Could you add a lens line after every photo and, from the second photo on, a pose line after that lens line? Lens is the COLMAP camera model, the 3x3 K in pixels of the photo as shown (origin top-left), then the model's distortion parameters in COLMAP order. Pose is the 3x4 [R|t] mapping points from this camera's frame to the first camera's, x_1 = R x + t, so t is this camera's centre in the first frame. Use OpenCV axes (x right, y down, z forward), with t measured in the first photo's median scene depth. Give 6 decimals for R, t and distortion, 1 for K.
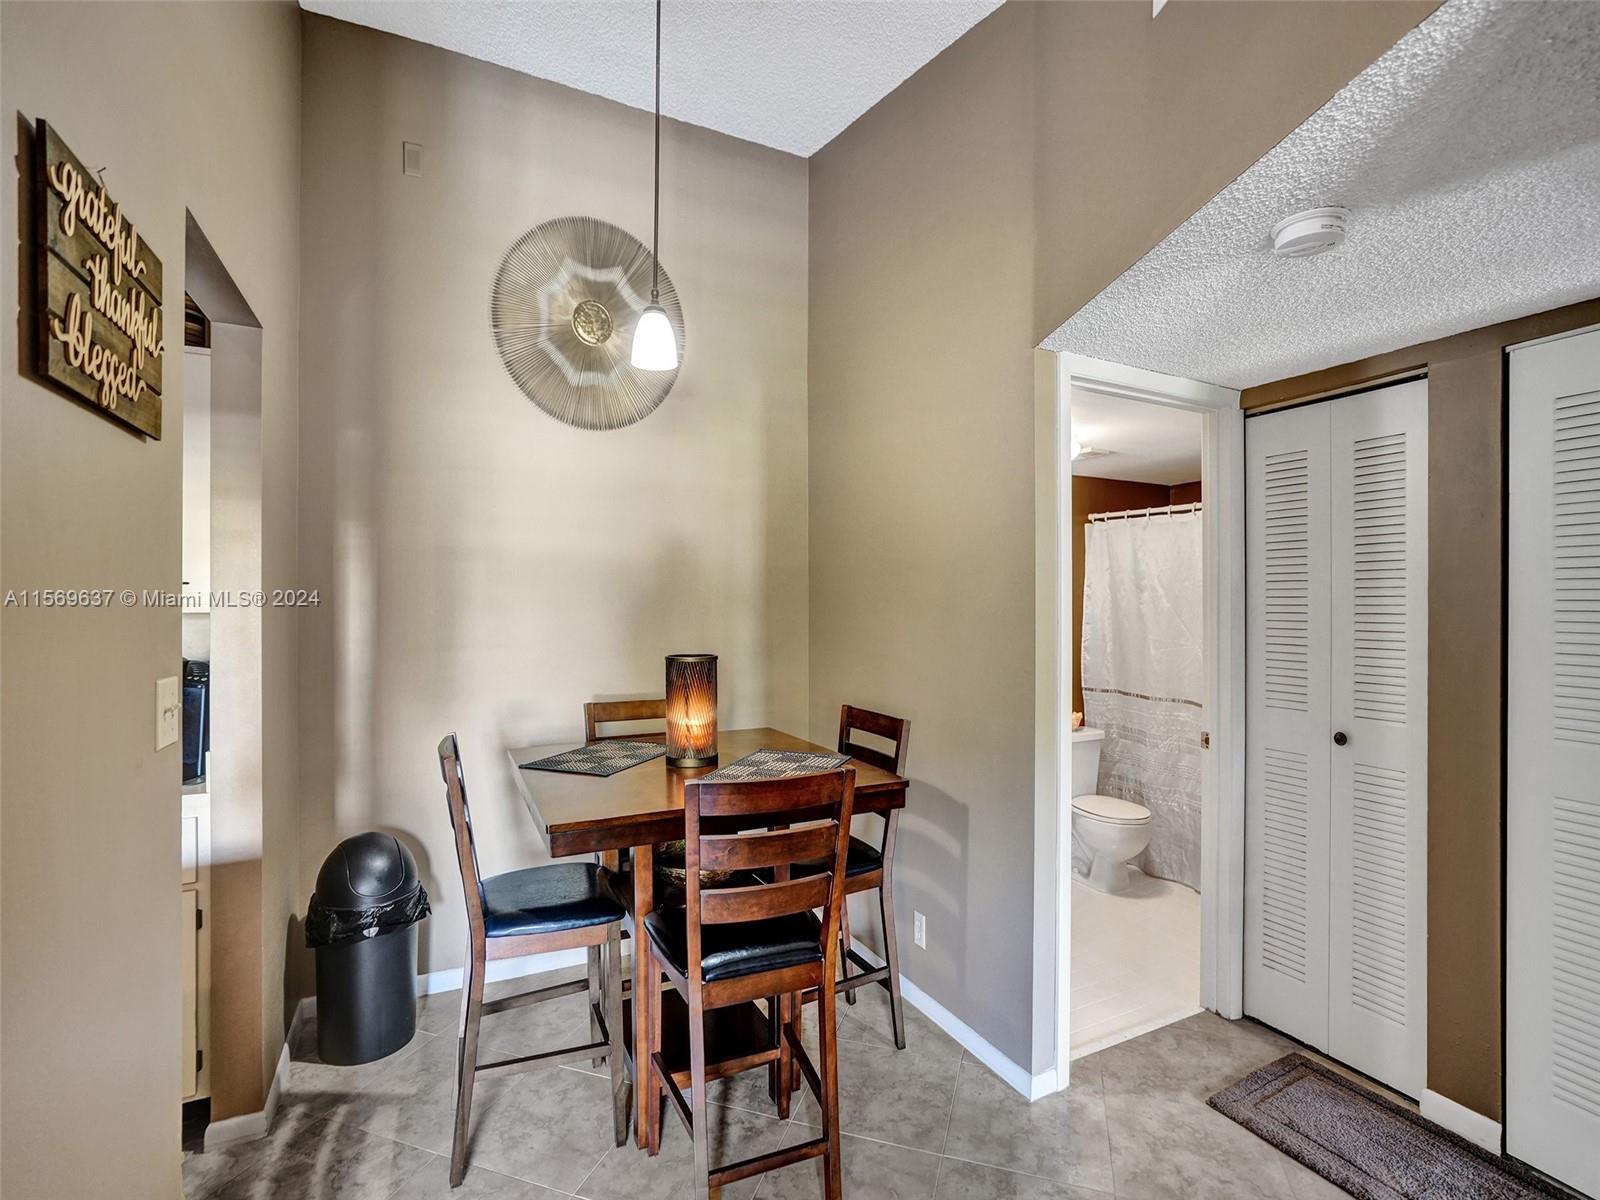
lens RADIAL K [[734.3, 0, 800.0], [0, 734.3, 600.0], [0, 0, 1]] dist [-0.058245, 0.019428]
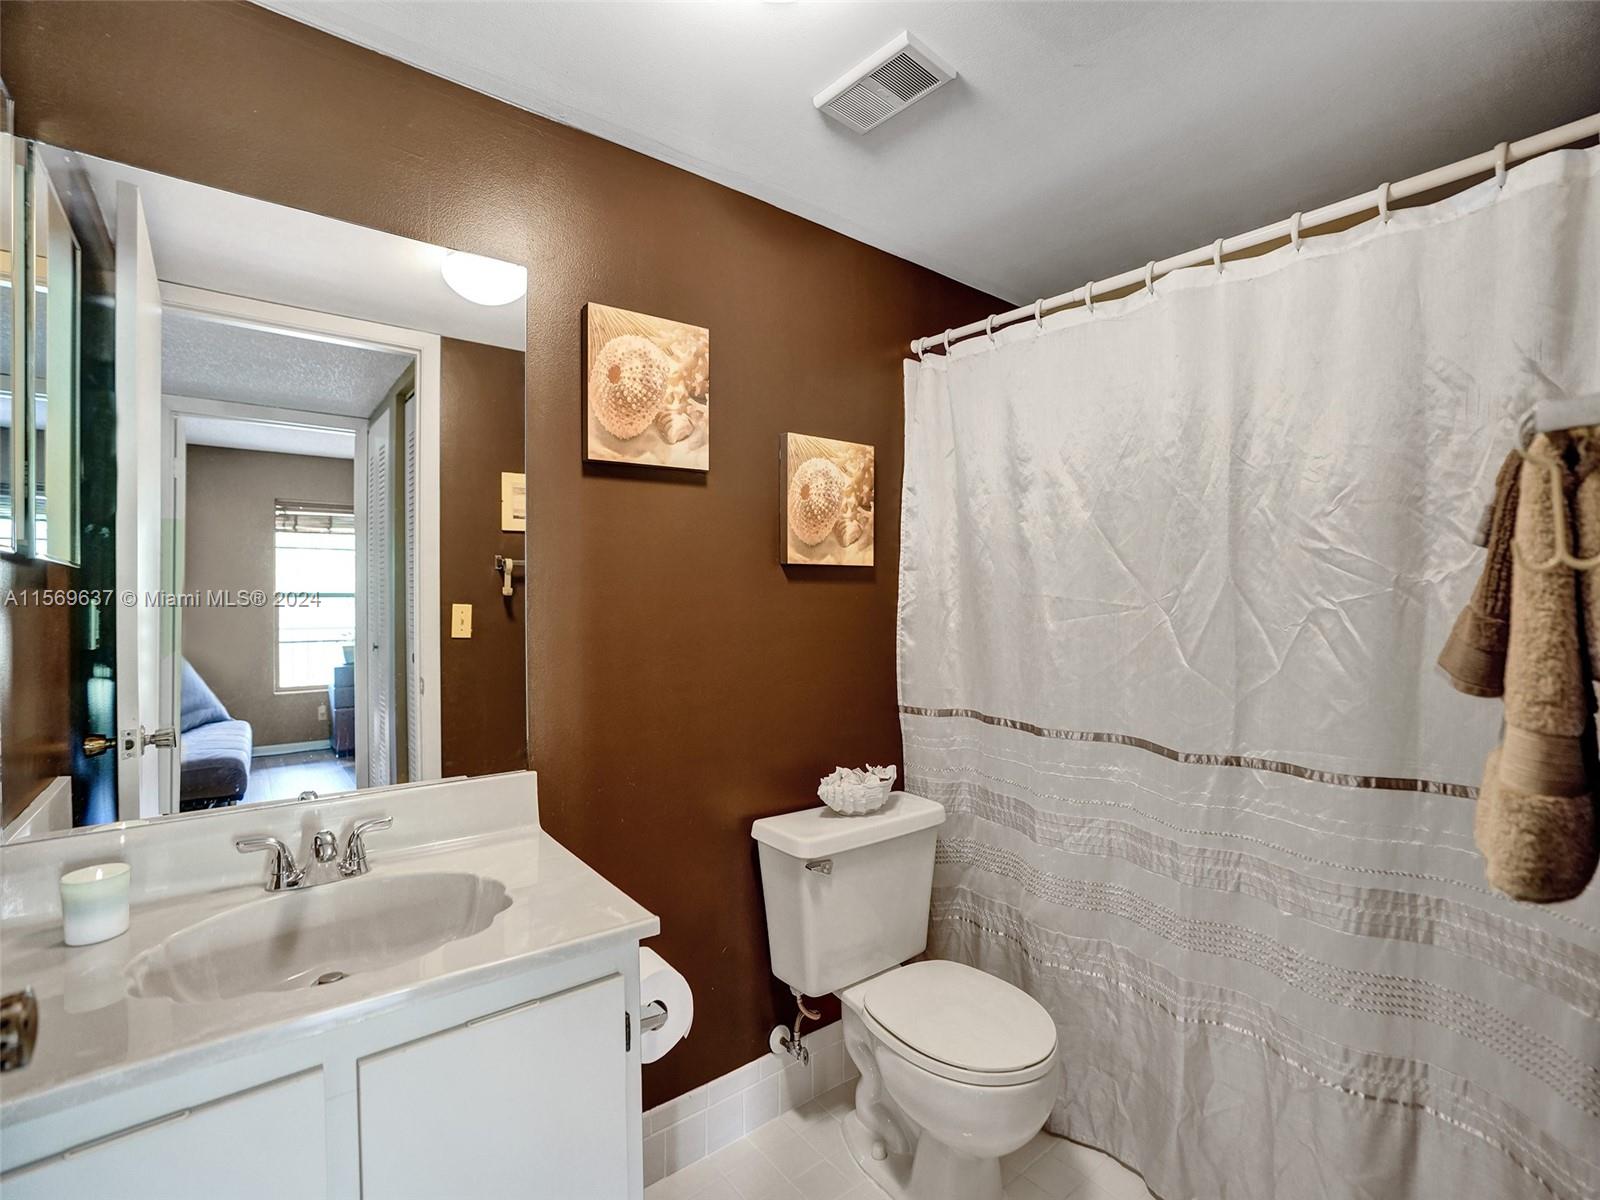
lens RADIAL K [[734.3, 0, 800.0], [0, 734.3, 600.0], [0, 0, 1]] dist [-0.058245, 0.019428]
pose [[0.979220, -0.001372, 0.202796, 0.242193], [0.000045, 0.999979, 0.006549, 0.051322], [-0.202800, -0.006404, 0.979199, 0.580547]]
